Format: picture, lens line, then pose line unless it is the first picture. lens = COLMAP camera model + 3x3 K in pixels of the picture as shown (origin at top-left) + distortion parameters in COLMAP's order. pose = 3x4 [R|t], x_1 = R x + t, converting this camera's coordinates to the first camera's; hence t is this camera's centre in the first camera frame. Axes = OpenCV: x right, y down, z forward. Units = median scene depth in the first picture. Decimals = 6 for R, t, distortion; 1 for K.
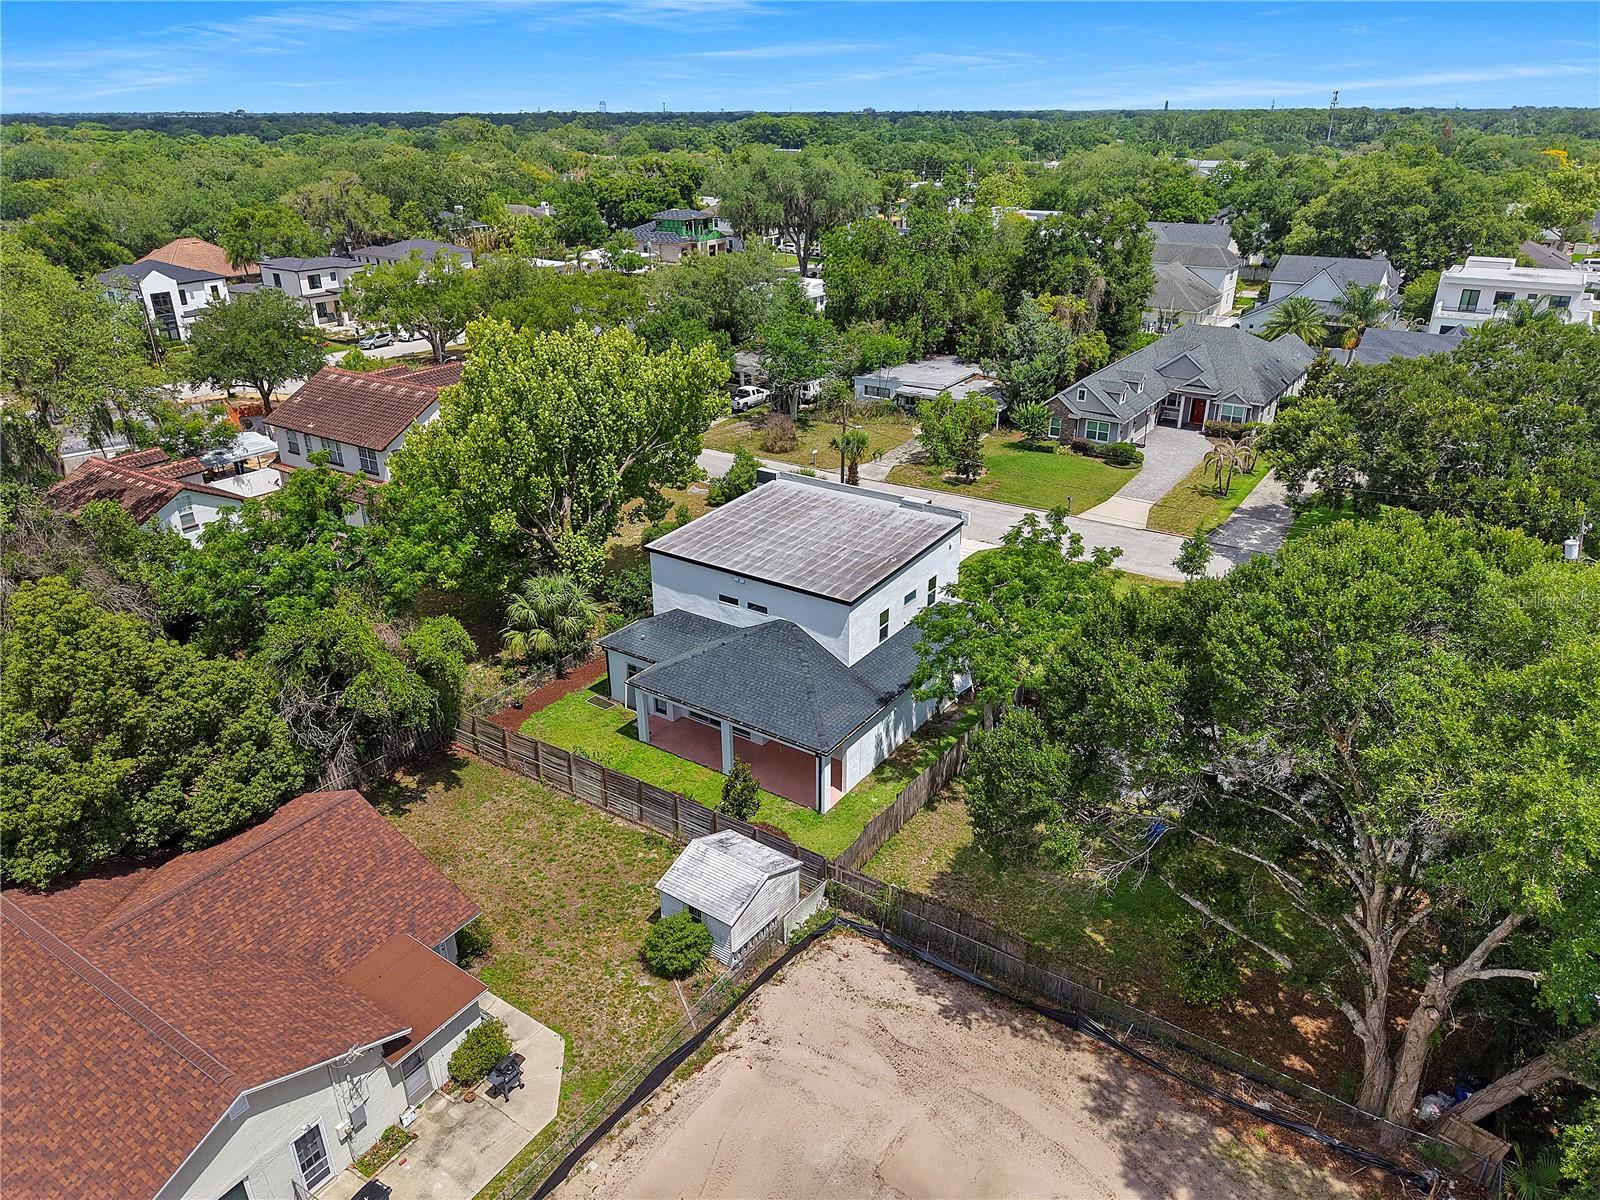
lens RADIAL K [[1053.2, 0, 818.8], [0, 1053.2, 601.0], [0, 0, 1]] dist [0.036679, -0.062479]
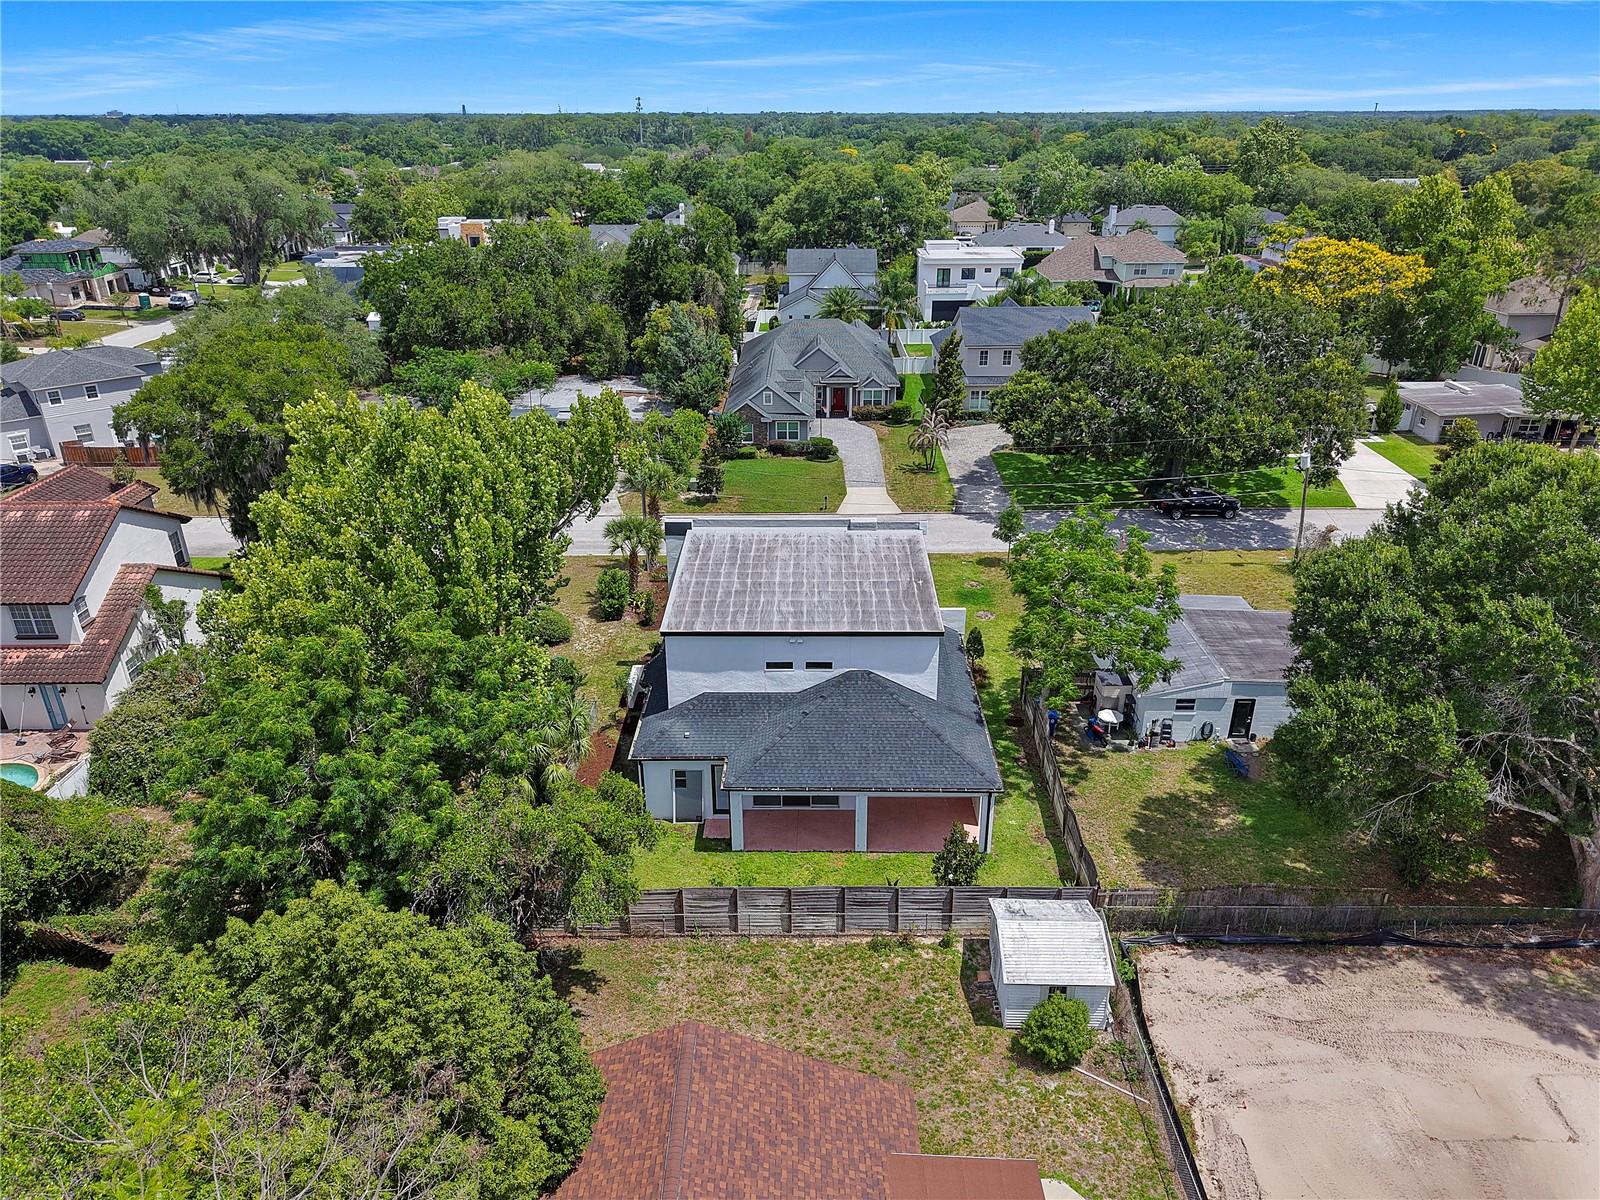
lens RADIAL K [[1066.7, 0, 802.5], [0, 1066.7, 604.9], [0, 0, 1]] dist [0.031096, -0.029310]
pose [[0.837336, -0.227698, 0.497013, -0.281397], [0.230296, 0.971446, 0.057063, -0.054444], [-0.495814, 0.066678, 0.865865, 0.115393]]
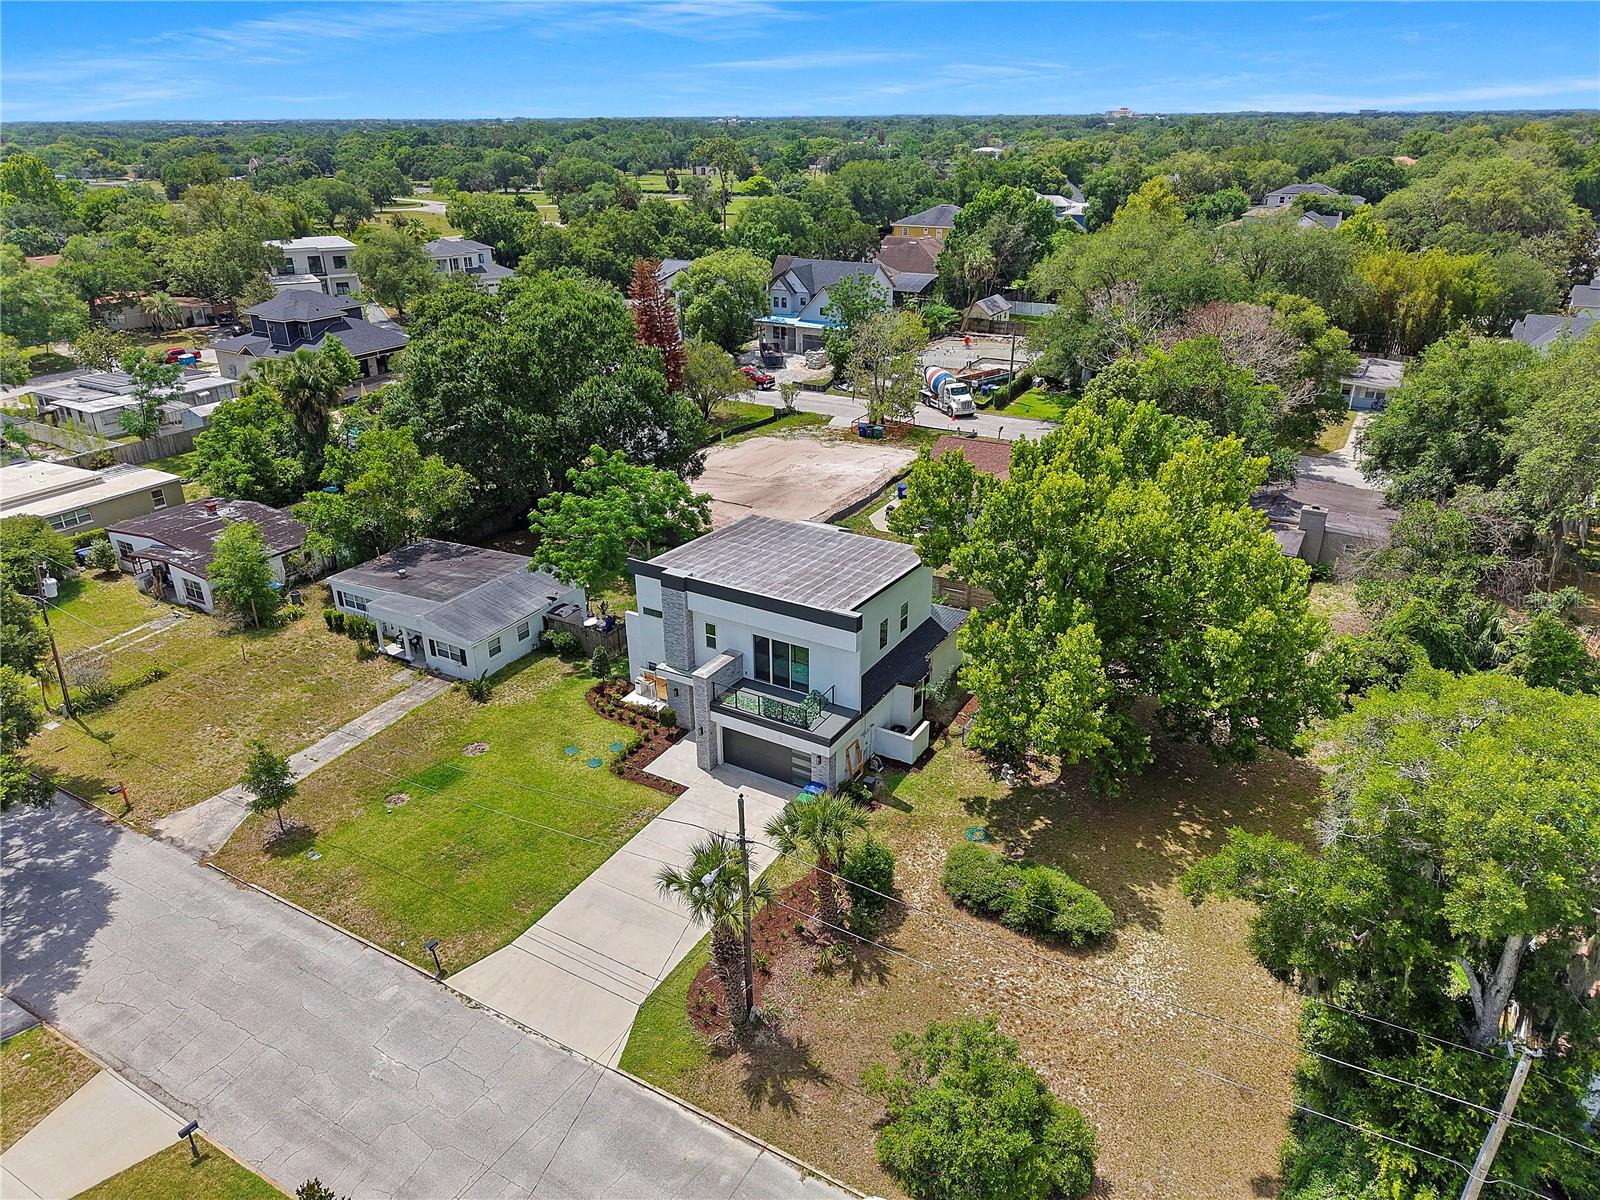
lens RADIAL K [[1066.7, 0, 802.5], [0, 1066.7, 604.9], [0, 0, 1]] dist [0.031096, -0.029310]
pose [[-0.998487, 0.038482, -0.039287, 0.012762], [-0.004652, 0.652736, 0.757571, -0.486593], [0.054797, 0.756608, -0.651569, 1.016577]]
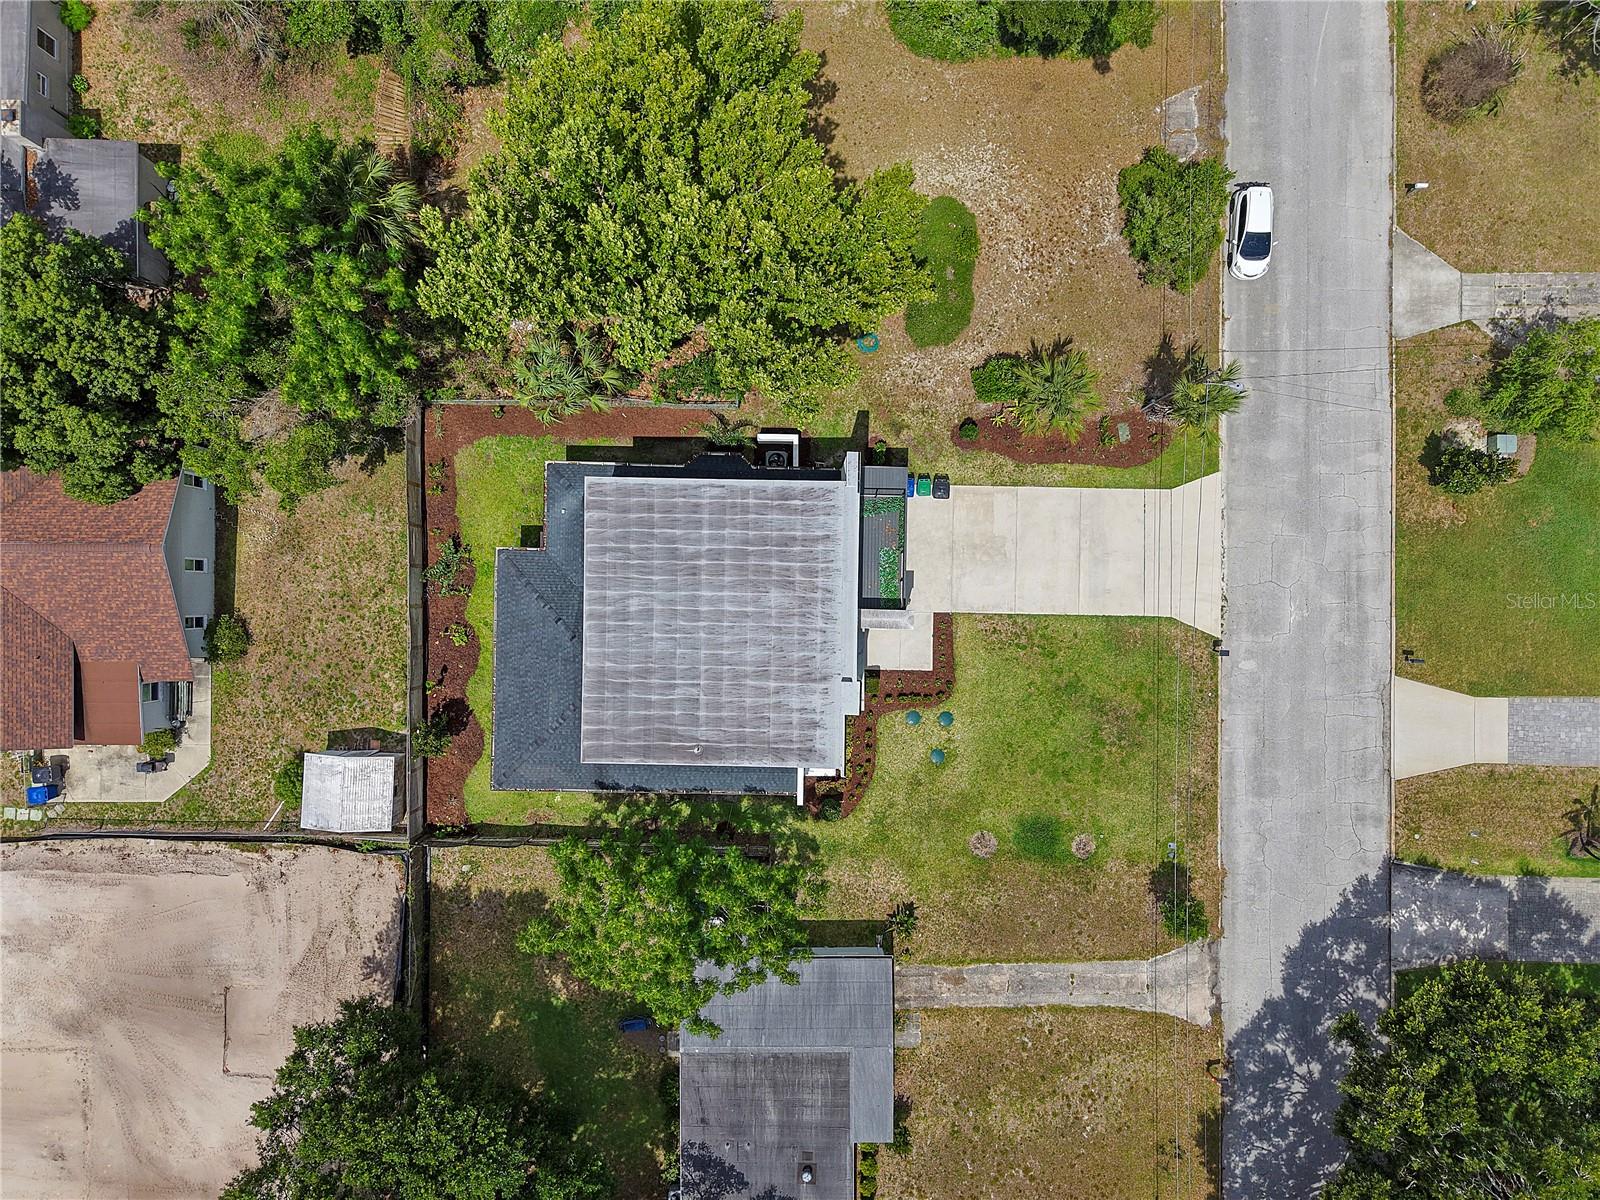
lens RADIAL K [[1066.7, 0, 802.5], [0, 1066.7, 604.9], [0, 0, 1]] dist [0.031096, -0.029310]
pose [[0.540160, 0.841399, 0.016590, 0.001770], [-0.358380, 0.212146, 0.909152, -0.501352], [0.761440, -0.497033, 0.416133, 0.420757]]
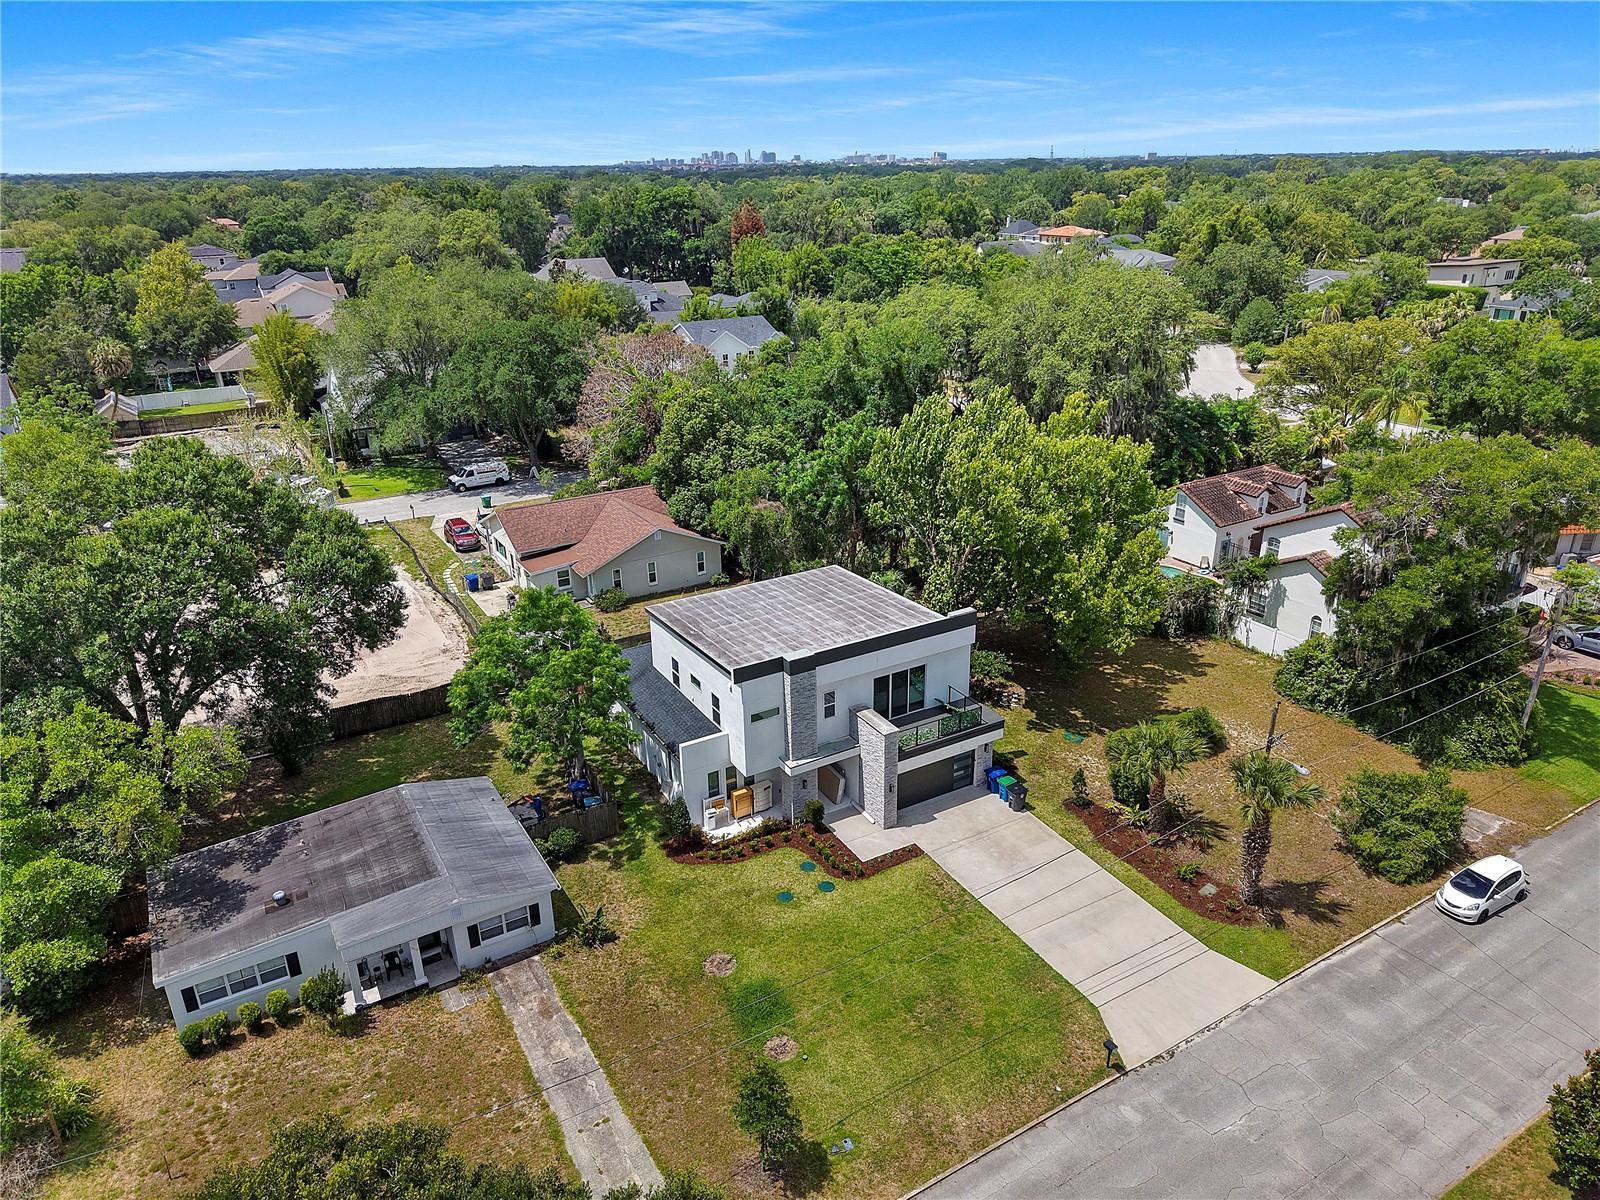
lens RADIAL K [[1066.7, 0, 802.5], [0, 1066.7, 604.9], [0, 0, 1]] dist [0.031096, -0.029310]
pose [[-0.440283, 0.361599, -0.821825, 0.491141], [-0.357051, 0.769316, 0.529781, -0.361938], [0.823812, 0.526687, -0.209607, 0.720536]]
